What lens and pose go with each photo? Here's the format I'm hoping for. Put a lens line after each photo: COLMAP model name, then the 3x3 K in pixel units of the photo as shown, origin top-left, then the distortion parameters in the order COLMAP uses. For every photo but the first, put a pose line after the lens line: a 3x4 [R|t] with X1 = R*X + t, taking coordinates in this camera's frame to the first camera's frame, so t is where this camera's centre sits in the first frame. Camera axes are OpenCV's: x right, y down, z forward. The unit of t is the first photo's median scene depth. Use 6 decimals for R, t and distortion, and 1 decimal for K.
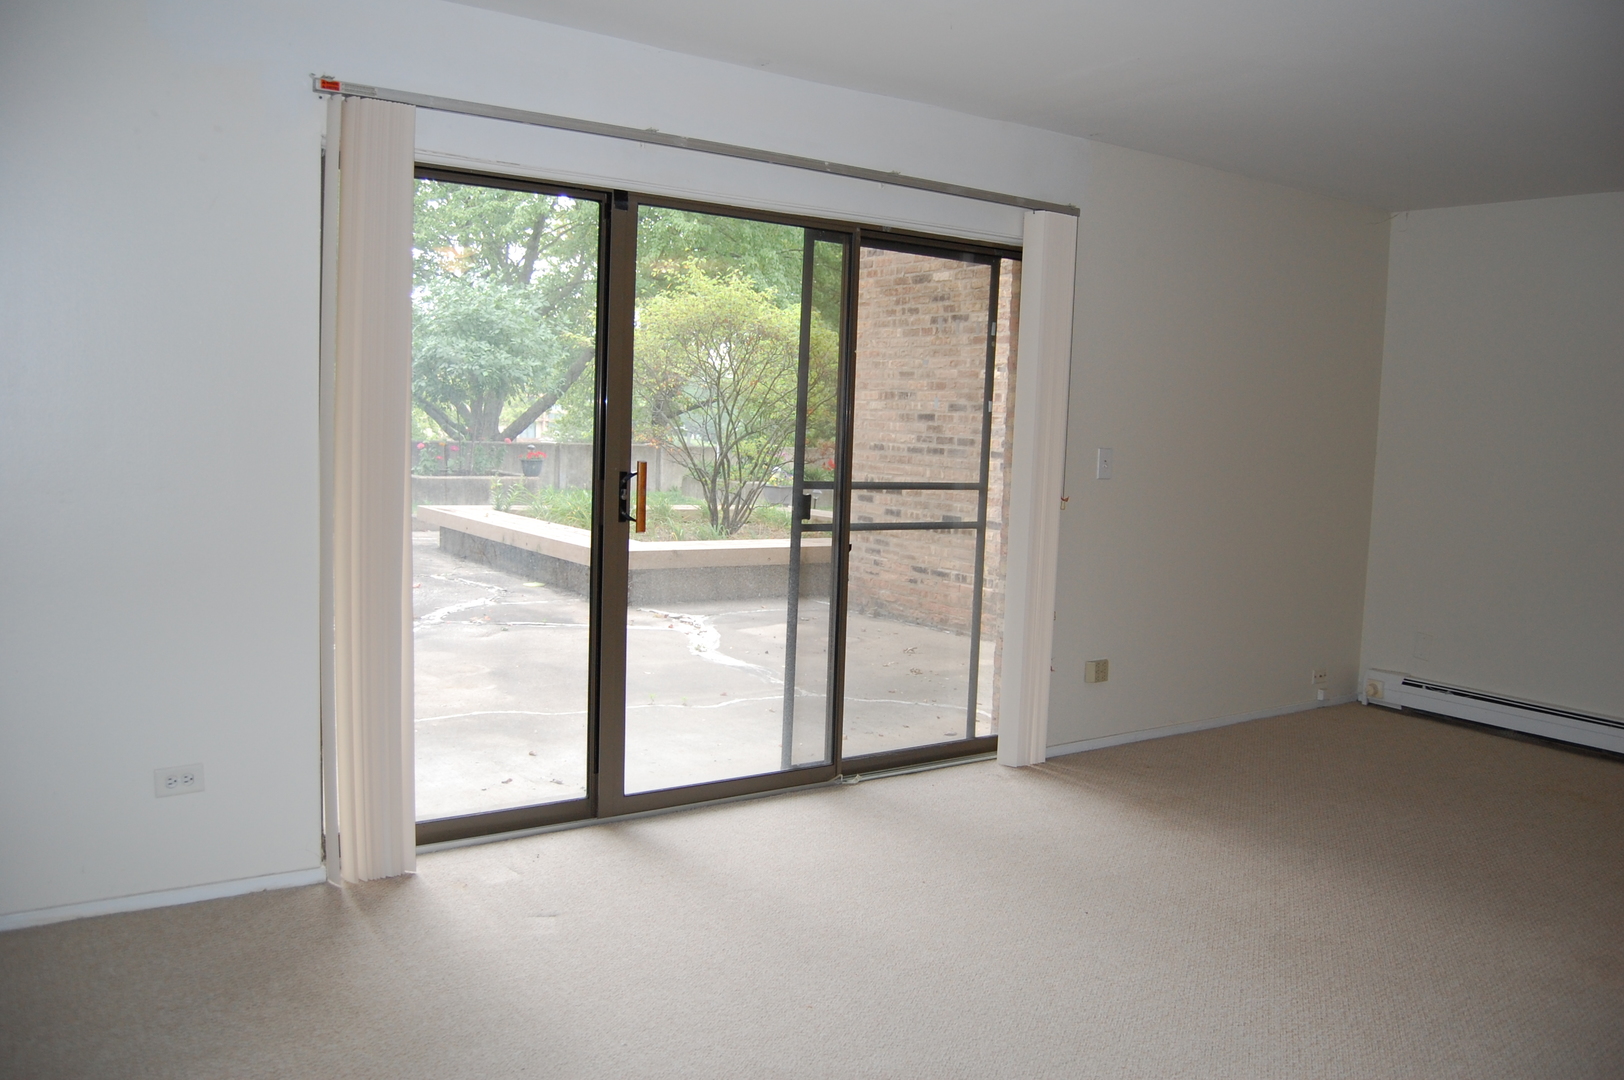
lens RADIAL K [[1268.7, 0, 812.0], [0, 1268.7, 540.0], [0, 0, 1]] dist [-0.099539, 0.040782]
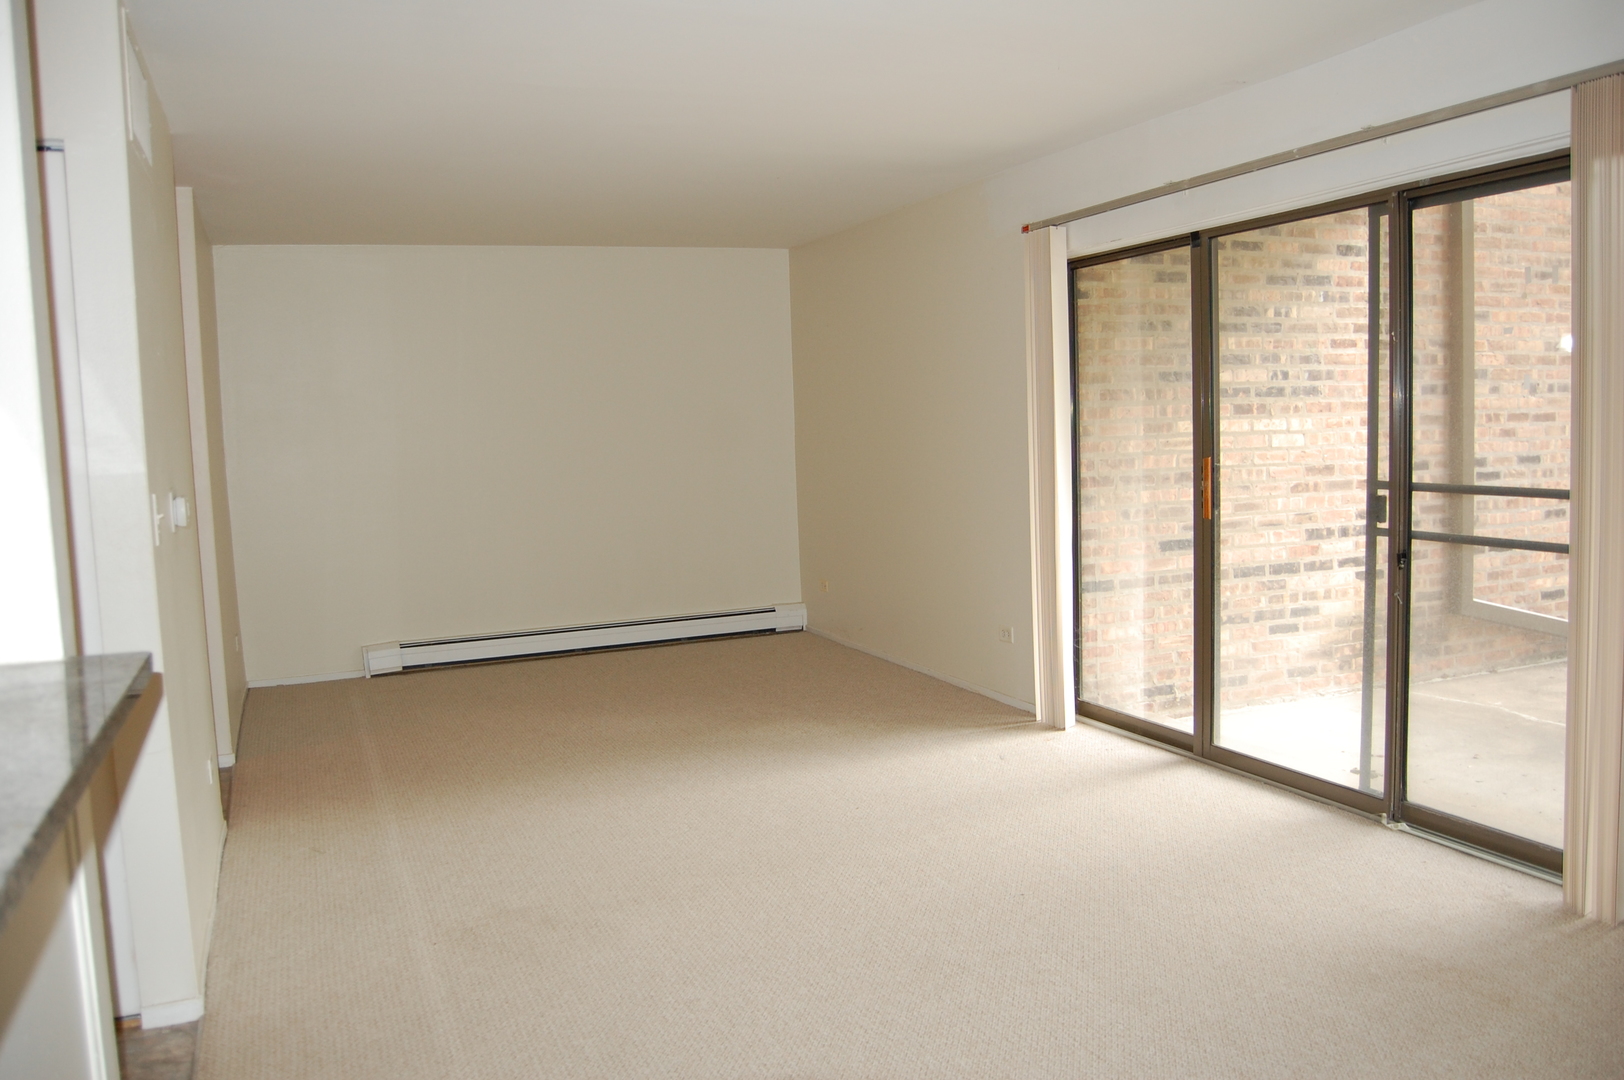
lens RADIAL K [[1268.7, 0, 812.0], [0, 1268.7, 540.0], [0, 0, 1]] dist [-0.099539, 0.040782]
pose [[-0.206075, 0.056272, -0.976917, 0.947348], [-0.073292, 0.994653, 0.072754, -0.038281], [0.975788, 0.086593, -0.200849, 0.774756]]
